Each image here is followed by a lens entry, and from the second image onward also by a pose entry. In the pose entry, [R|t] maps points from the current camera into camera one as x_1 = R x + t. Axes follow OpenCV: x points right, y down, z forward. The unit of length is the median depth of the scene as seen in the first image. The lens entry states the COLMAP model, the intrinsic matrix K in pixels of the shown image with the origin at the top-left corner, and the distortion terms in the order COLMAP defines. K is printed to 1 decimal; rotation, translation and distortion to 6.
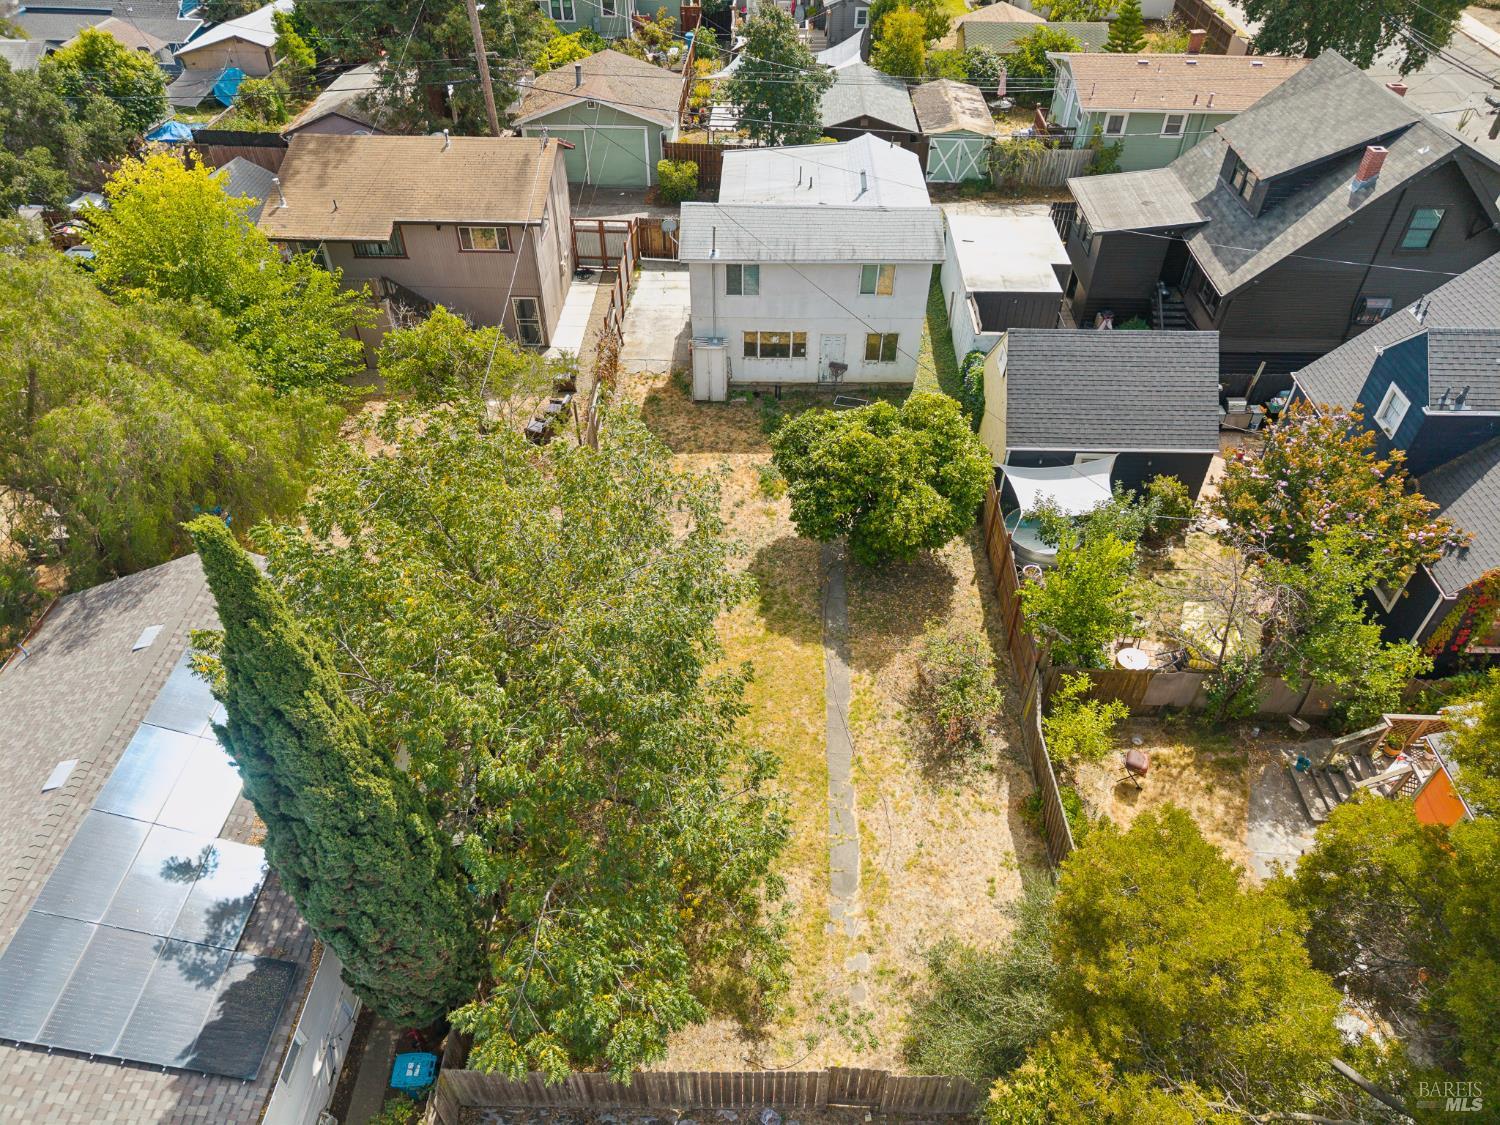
lens RADIAL K [[1022.9, 0, 756.4], [0, 1022.9, 577.9], [0, 0, 1]] dist [0.028767, -0.025657]
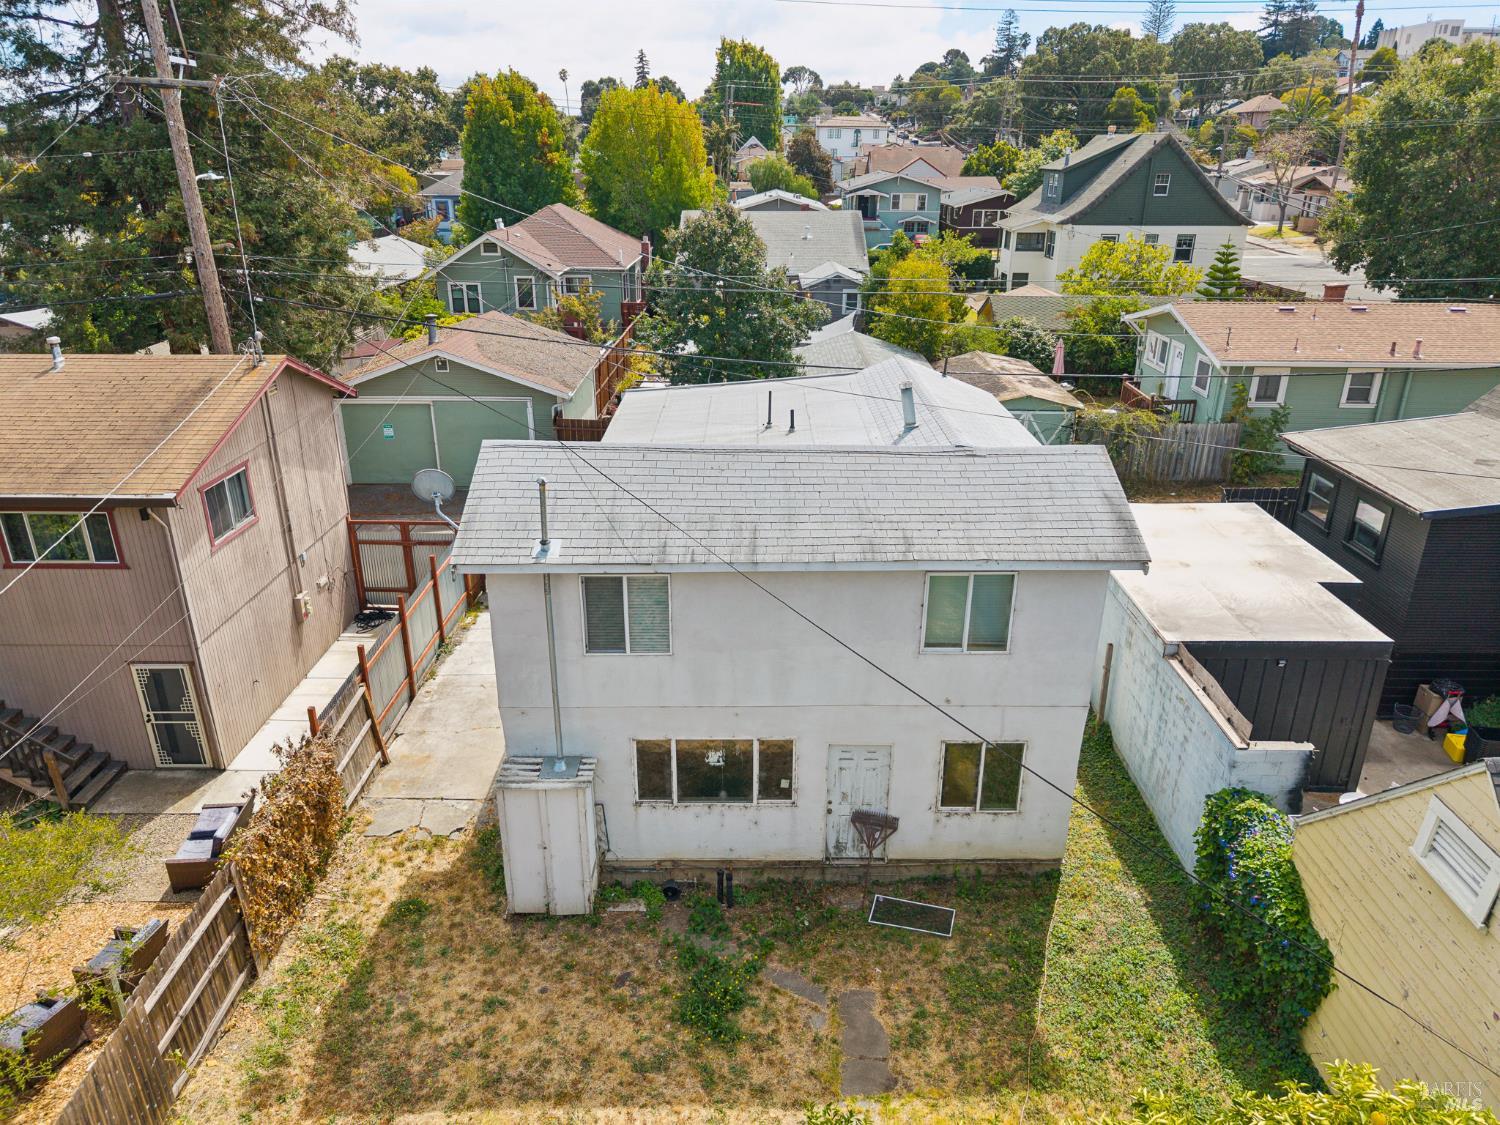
lens RADIAL K [[1022.9, 0, 746.7], [0, 1022.9, 548.0], [0, 0, 1]] dist [0.028767, -0.025657]
pose [[0.999916, -0.011188, 0.006601, 0.028547], [0.012819, 0.931994, -0.362247, -0.160738], [-0.002099, 0.362301, 0.932059, 0.585073]]
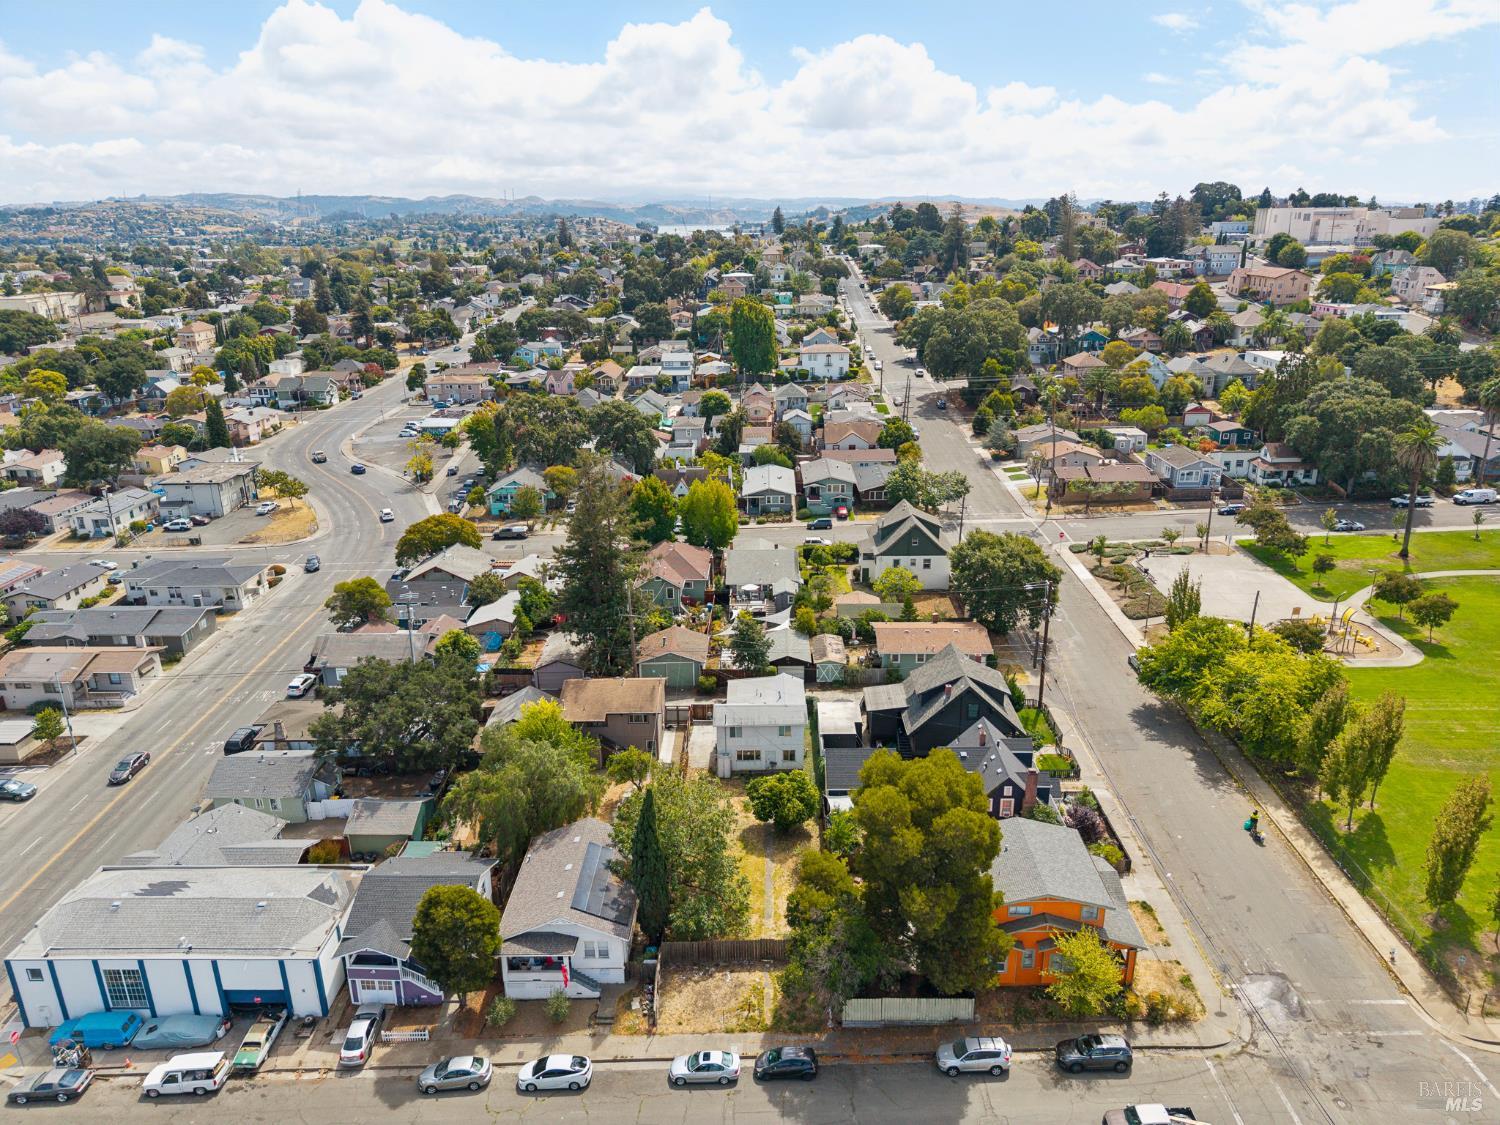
lens RADIAL K [[1022.9, 0, 758.6], [0, 1022.9, 599.2], [0, 0, 1]] dist [0.028767, -0.025657]
pose [[0.999682, -0.024164, 0.007241, 0.033891], [0.025149, 0.932362, -0.360651, 0.339916], [0.001963, 0.360718, 0.932673, -1.562027]]
